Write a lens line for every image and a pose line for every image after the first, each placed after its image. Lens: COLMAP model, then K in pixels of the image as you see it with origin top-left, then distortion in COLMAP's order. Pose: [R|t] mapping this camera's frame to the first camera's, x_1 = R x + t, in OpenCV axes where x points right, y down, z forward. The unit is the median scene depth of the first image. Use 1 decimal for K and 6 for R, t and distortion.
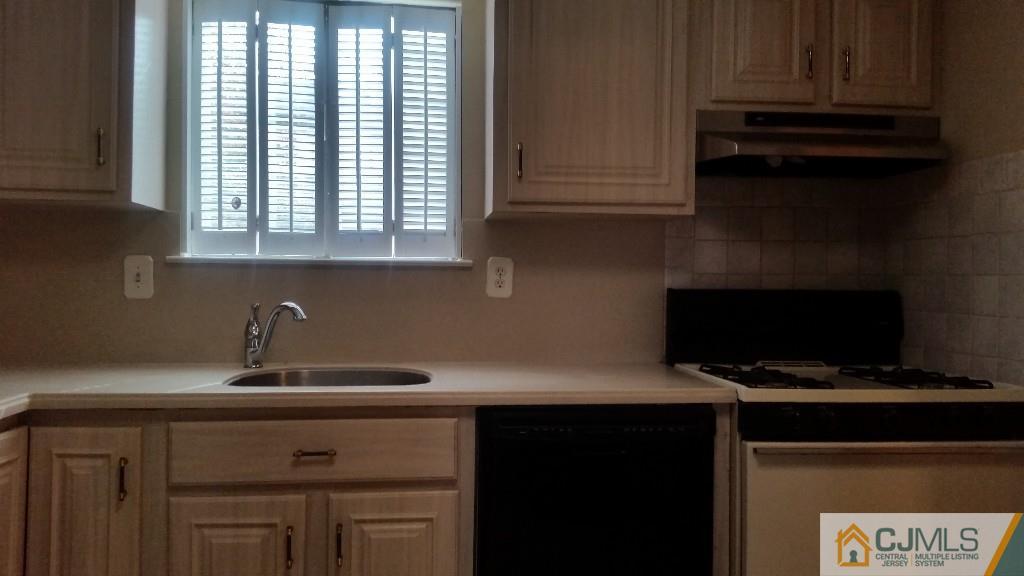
lens RADIAL K [[825.5, 0, 512.0], [0, 825.5, 288.0], [0, 0, 1]] dist [0.173580, -0.294997]
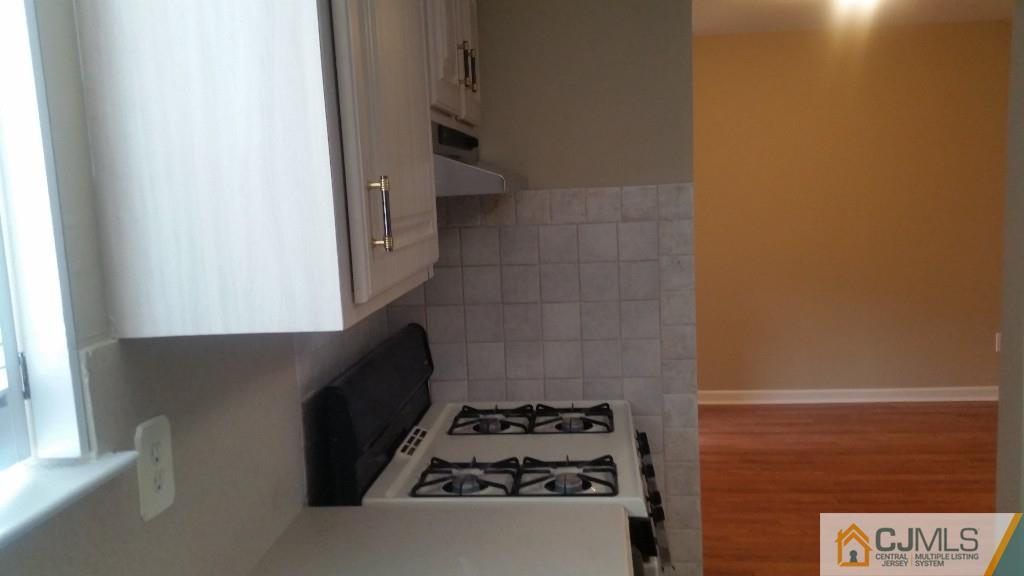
lens RADIAL K [[825.5, 0, 512.0], [0, 825.5, 288.0], [0, 0, 1]] dist [0.173580, -0.294997]
pose [[0.206213, -0.141912, 0.968162, -0.416092], [0.055664, 0.989526, 0.133187, -0.163591], [-0.976923, 0.026427, 0.211952, 0.799631]]
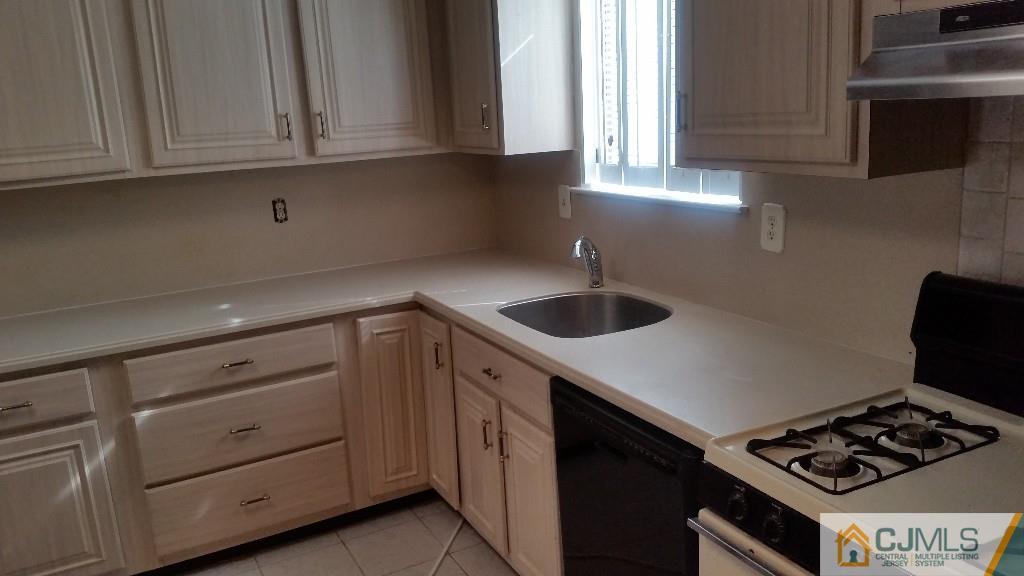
lens RADIAL K [[825.5, 0, 512.0], [0, 825.5, 288.0], [0, 0, 1]] dist [0.173580, -0.294997]
pose [[0.359564, 0.174097, -0.916735, 0.750002], [0.050835, 0.977327, 0.205543, -0.155775], [0.931735, -0.120508, 0.342562, 0.495057]]
